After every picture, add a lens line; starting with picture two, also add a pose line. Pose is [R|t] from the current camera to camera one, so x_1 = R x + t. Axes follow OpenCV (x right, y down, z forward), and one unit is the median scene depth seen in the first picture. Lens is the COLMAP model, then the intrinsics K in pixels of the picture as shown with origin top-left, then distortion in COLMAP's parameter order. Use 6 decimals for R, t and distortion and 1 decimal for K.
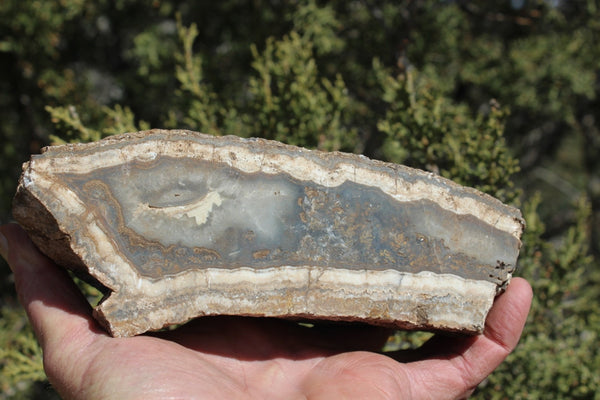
lens RADIAL K [[979.7, 0, 297.7], [0, 979.7, 200.5], [0, 0, 1]] dist [-0.022574, 0.000000]
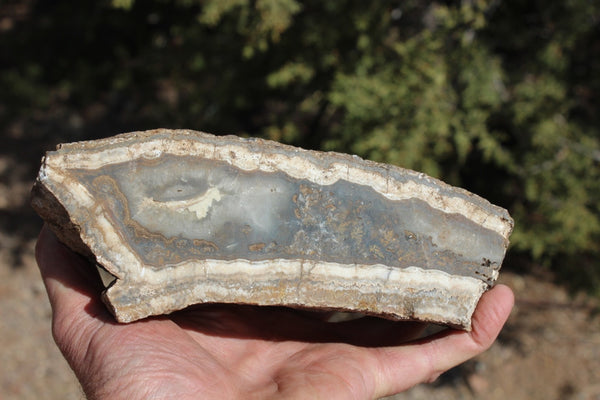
lens RADIAL K [[979.7, 0, 293.4], [0, 979.7, 197.8], [0, 0, 1]] dist [-0.022574, 0.000000]
pose [[0.996827, 0.022484, -0.076363, 0.082224], [-0.019917, 0.999216, 0.034213, -0.036120], [0.077073, -0.032583, 0.996493, -0.061626]]
